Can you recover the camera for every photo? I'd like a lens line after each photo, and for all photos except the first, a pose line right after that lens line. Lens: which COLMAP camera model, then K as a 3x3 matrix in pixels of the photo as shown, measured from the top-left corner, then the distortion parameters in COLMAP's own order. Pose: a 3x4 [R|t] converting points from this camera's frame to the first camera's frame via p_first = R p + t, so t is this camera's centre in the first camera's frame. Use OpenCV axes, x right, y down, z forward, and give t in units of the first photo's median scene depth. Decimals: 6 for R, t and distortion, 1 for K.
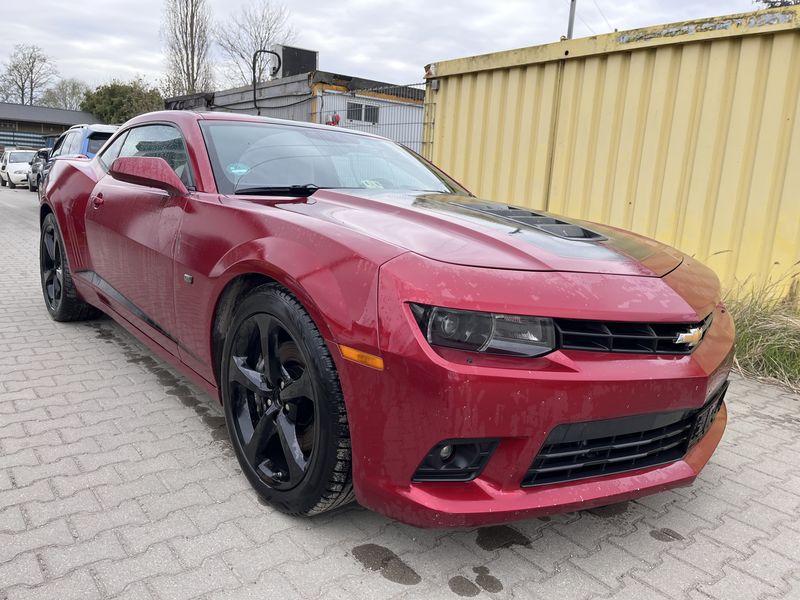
lens RADIAL K [[611.5, 0, 402.0], [0, 611.5, 298.4], [0, 0, 1]] dist [0.059284, -0.084017]
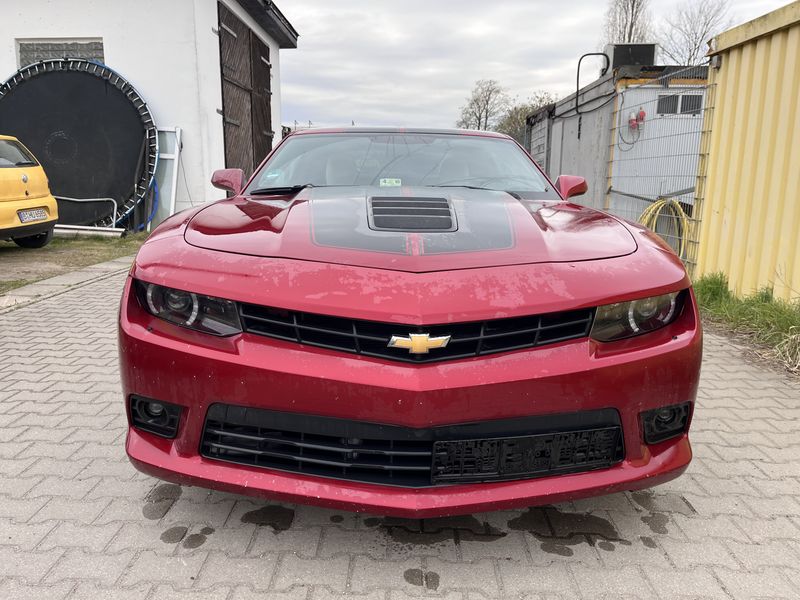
lens RADIAL K [[611.5, 0, 394.0], [0, 611.5, 299.9], [0, 0, 1]] dist [0.059284, -0.084017]
pose [[0.769070, 0.074923, -0.634758, 0.217839], [-0.085073, 0.996269, 0.014520, -0.001291], [0.633477, 0.042834, 0.772575, 0.074081]]
